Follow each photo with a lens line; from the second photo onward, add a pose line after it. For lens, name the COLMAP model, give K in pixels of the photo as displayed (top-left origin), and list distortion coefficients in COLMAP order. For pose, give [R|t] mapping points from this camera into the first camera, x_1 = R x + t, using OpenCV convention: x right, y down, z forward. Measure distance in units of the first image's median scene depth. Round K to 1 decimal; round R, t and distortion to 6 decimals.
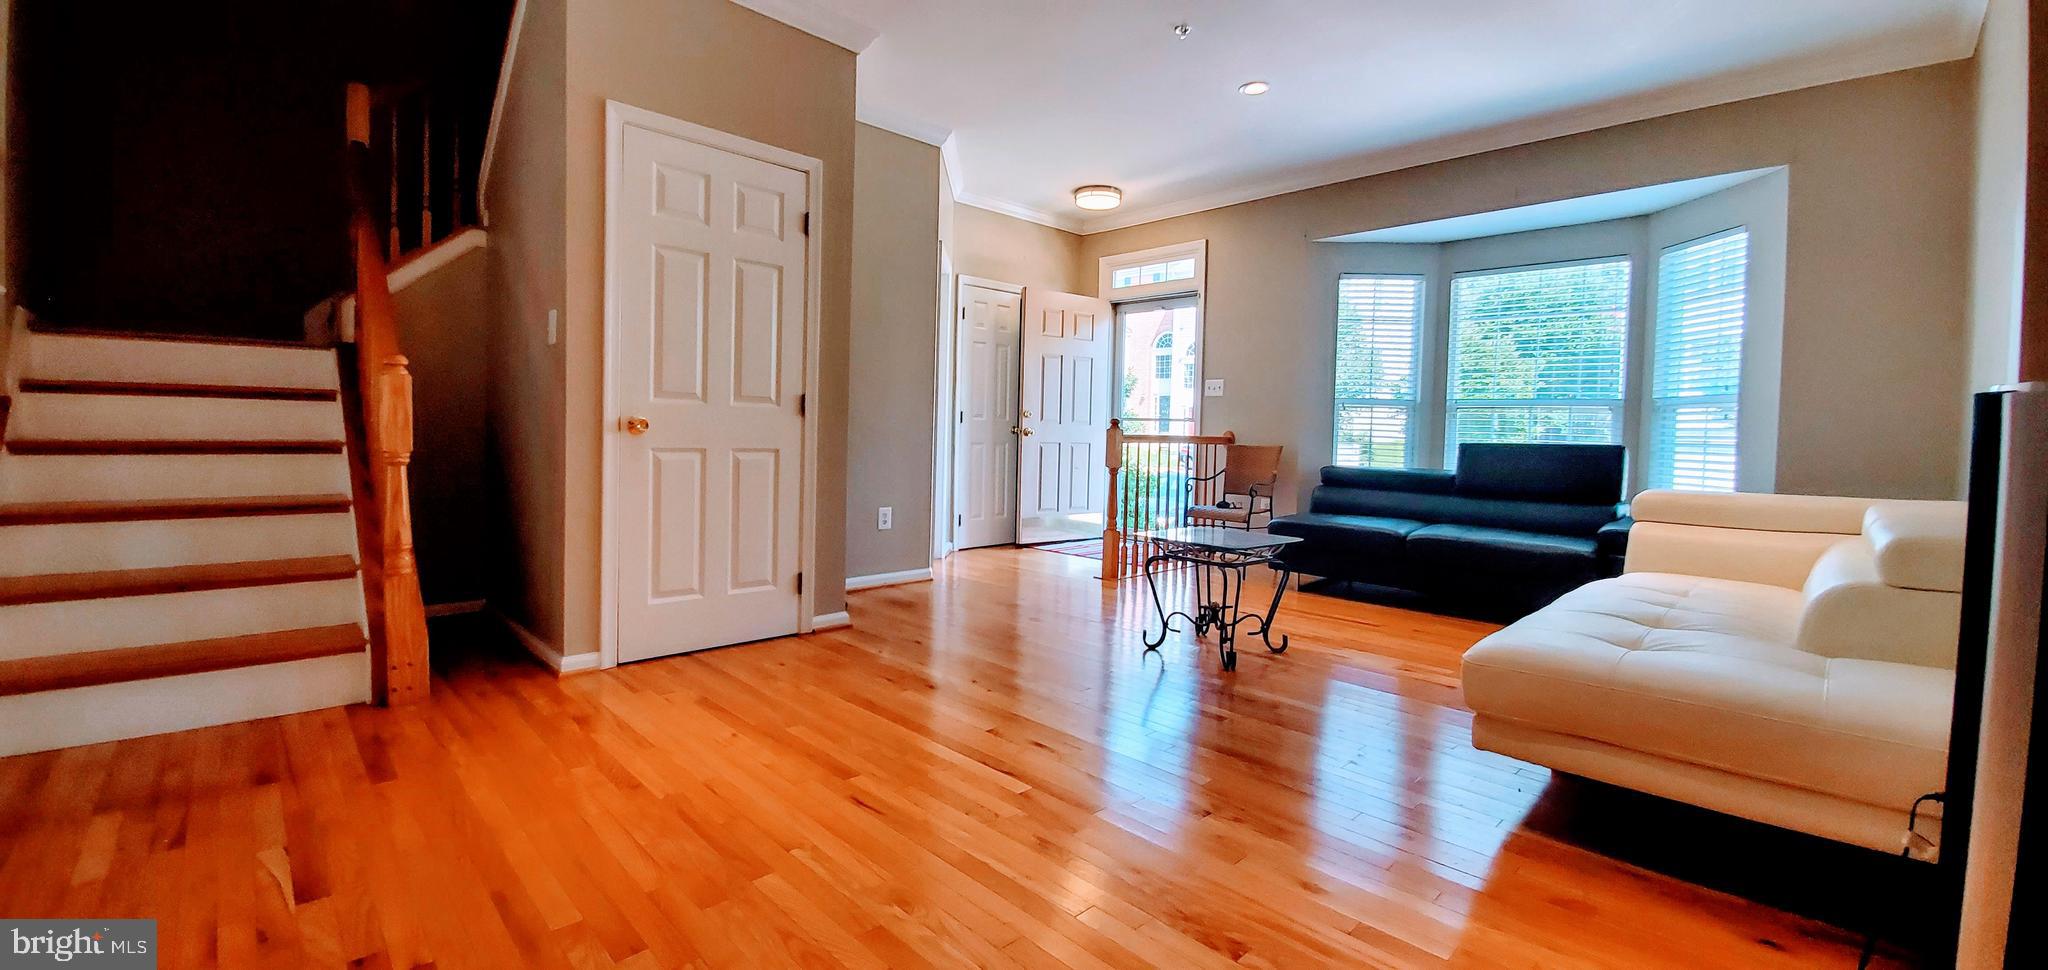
lens RADIAL K [[809.5, 0, 1011.1], [0, 809.5, 462.7], [0, 0, 1]] dist [0.000474, -0.003973]
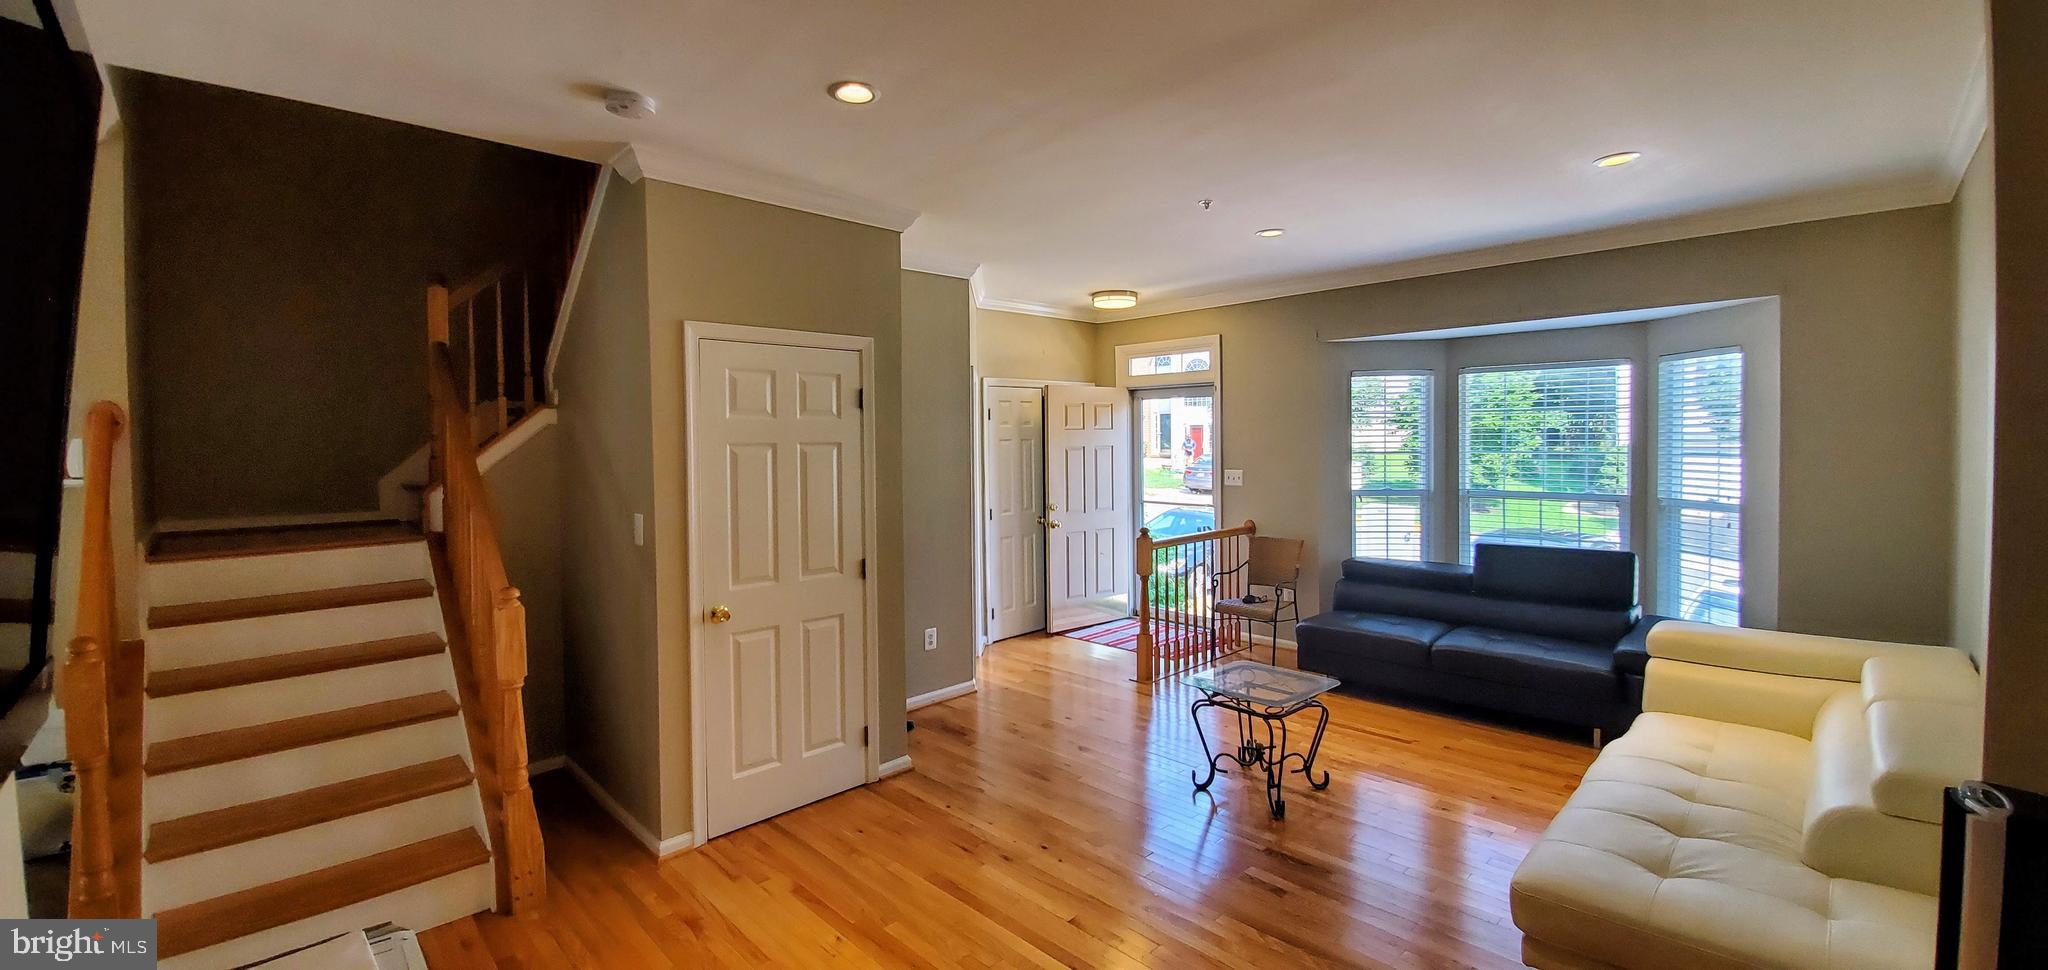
lens RADIAL K [[809.5, 0, 1011.1], [0, 809.5, 462.7], [0, 0, 1]] dist [0.000474, -0.003973]
pose [[0.999328, -0.036591, 0.002079, -0.052630], [0.036609, 0.999282, -0.009722, -0.167354], [-0.001722, 0.009792, 0.999951, -0.055514]]
